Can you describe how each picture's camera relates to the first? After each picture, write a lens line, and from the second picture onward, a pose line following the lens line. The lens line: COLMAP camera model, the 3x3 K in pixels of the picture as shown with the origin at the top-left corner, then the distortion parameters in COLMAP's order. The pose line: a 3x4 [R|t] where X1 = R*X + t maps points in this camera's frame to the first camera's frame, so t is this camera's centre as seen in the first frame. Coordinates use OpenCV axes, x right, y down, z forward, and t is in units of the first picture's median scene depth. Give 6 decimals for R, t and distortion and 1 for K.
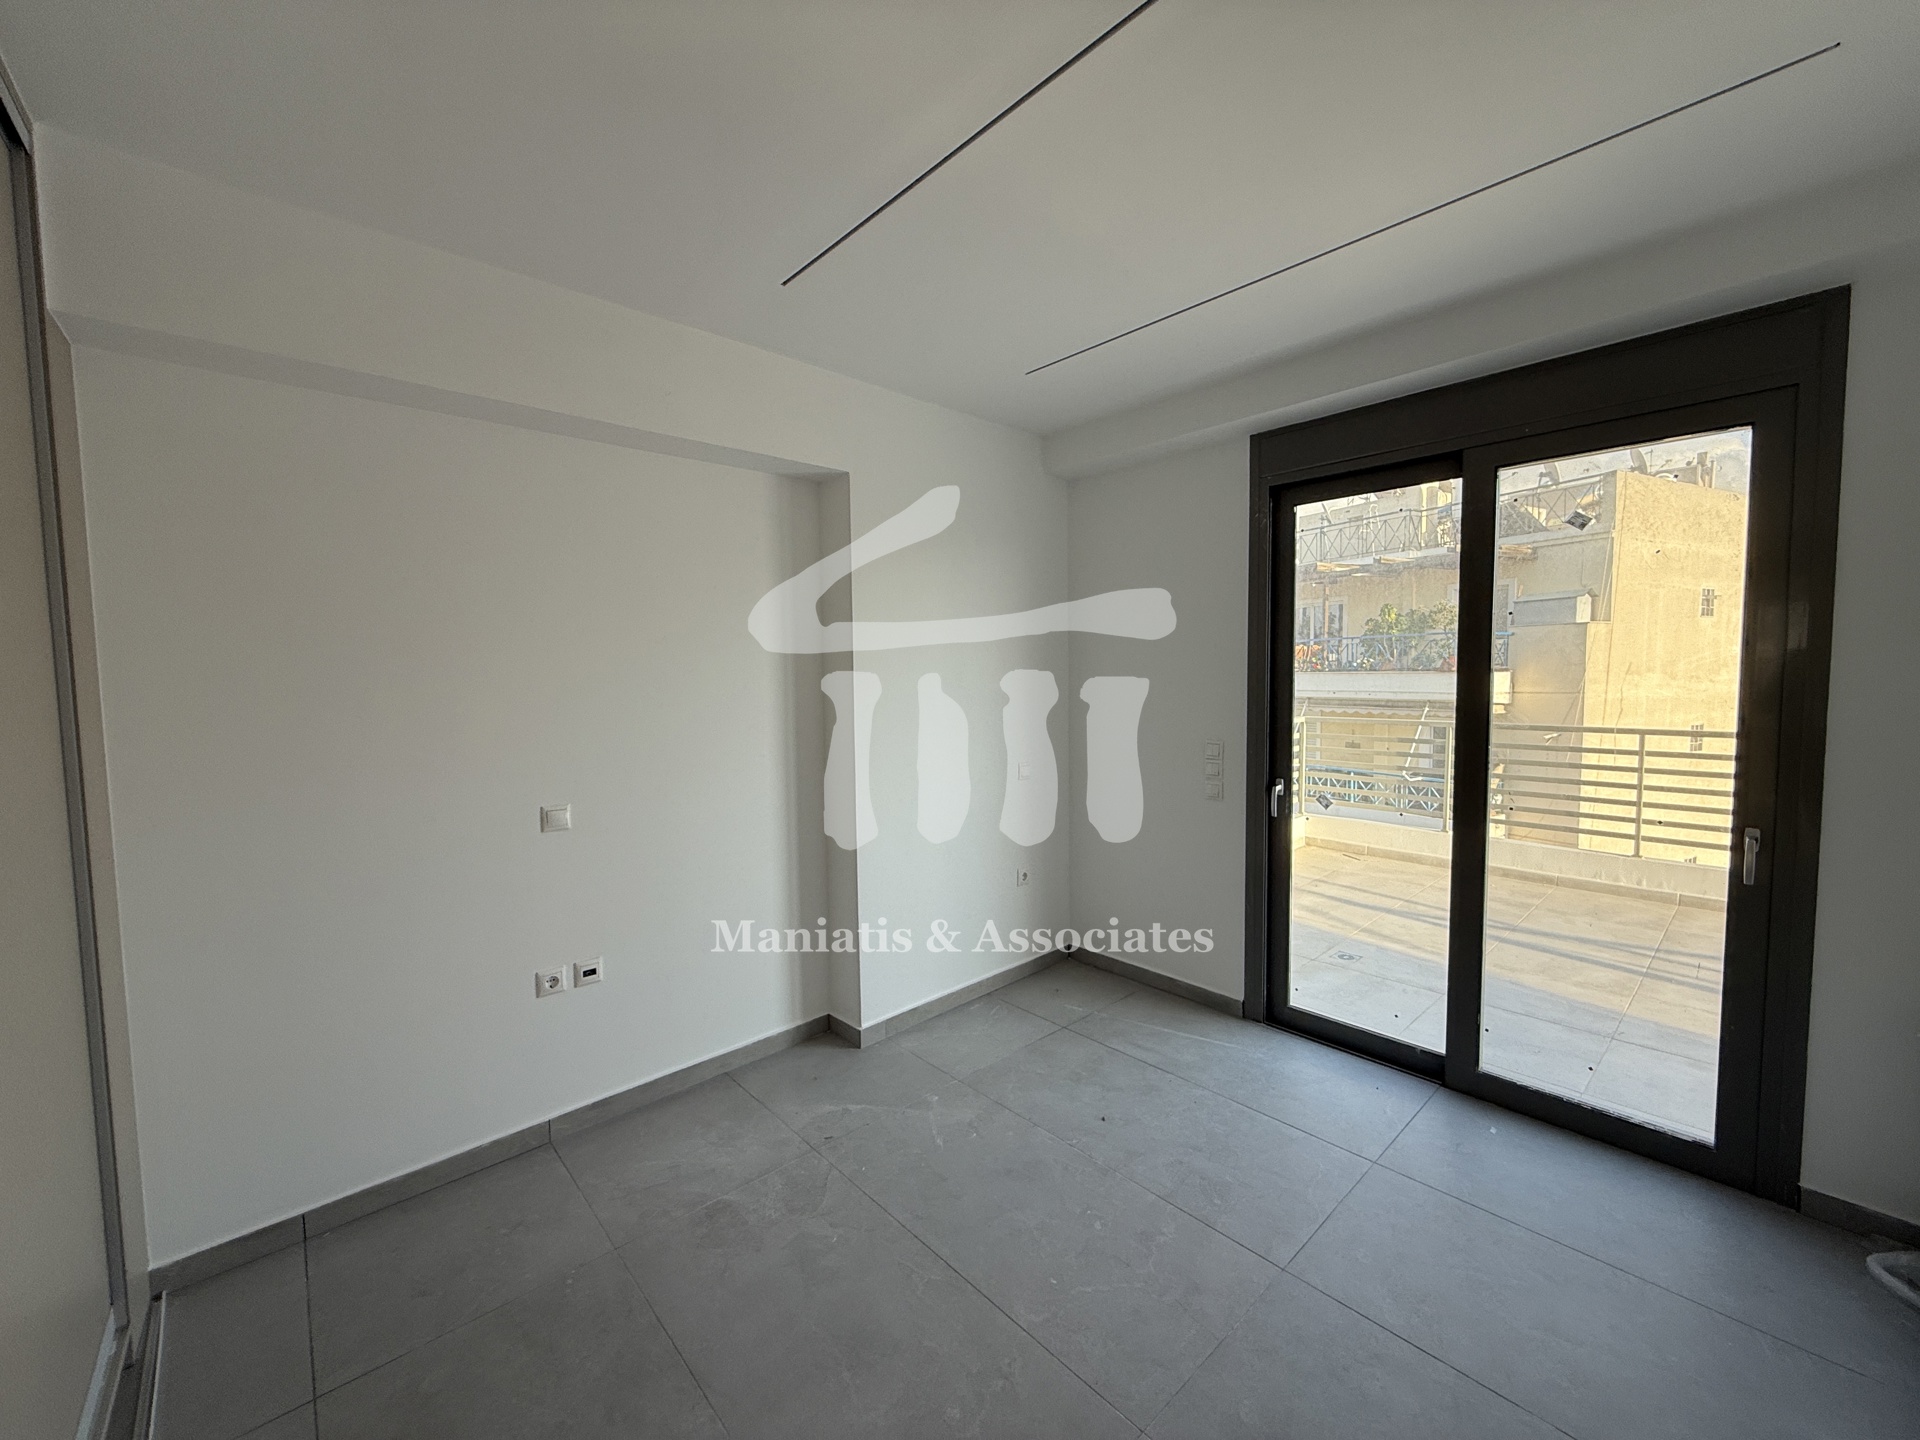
lens RADIAL K [[761.2, 0, 953.0], [0, 761.2, 720.9], [0, 0, 1]] dist [0.000676, -0.000173]
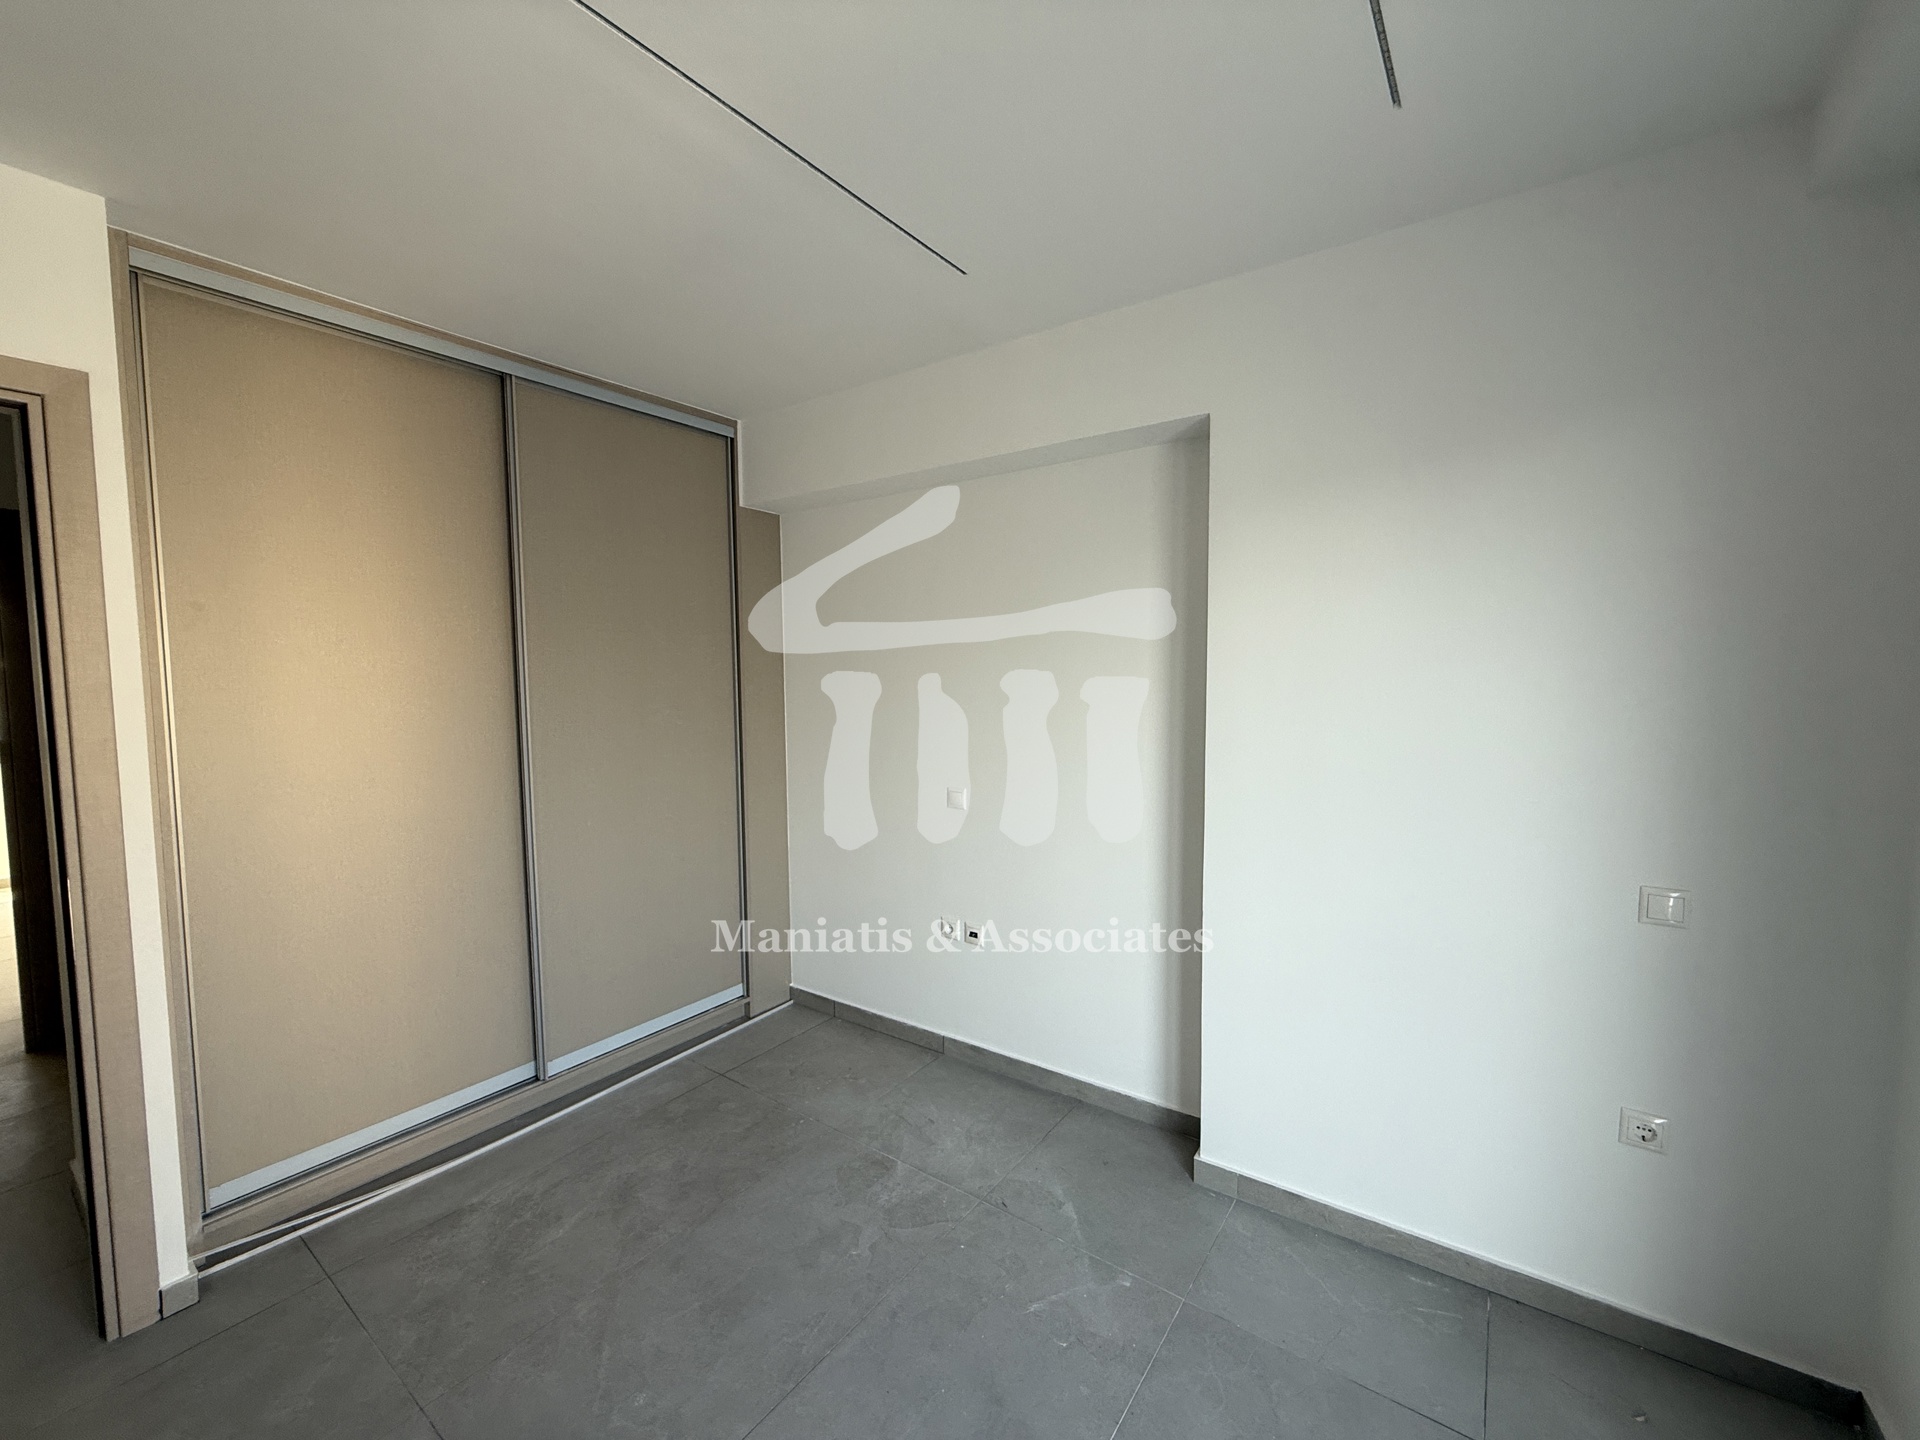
lens RADIAL K [[761.2, 0, 953.1], [0, 761.2, 720.1], [0, 0, 1]] dist [0.000676, -0.000173]
pose [[0.198341, 0.063983, -0.978042, 0.637338], [-0.052038, 0.997147, 0.054680, -0.060954], [0.978751, 0.040050, 0.201105, 0.713291]]
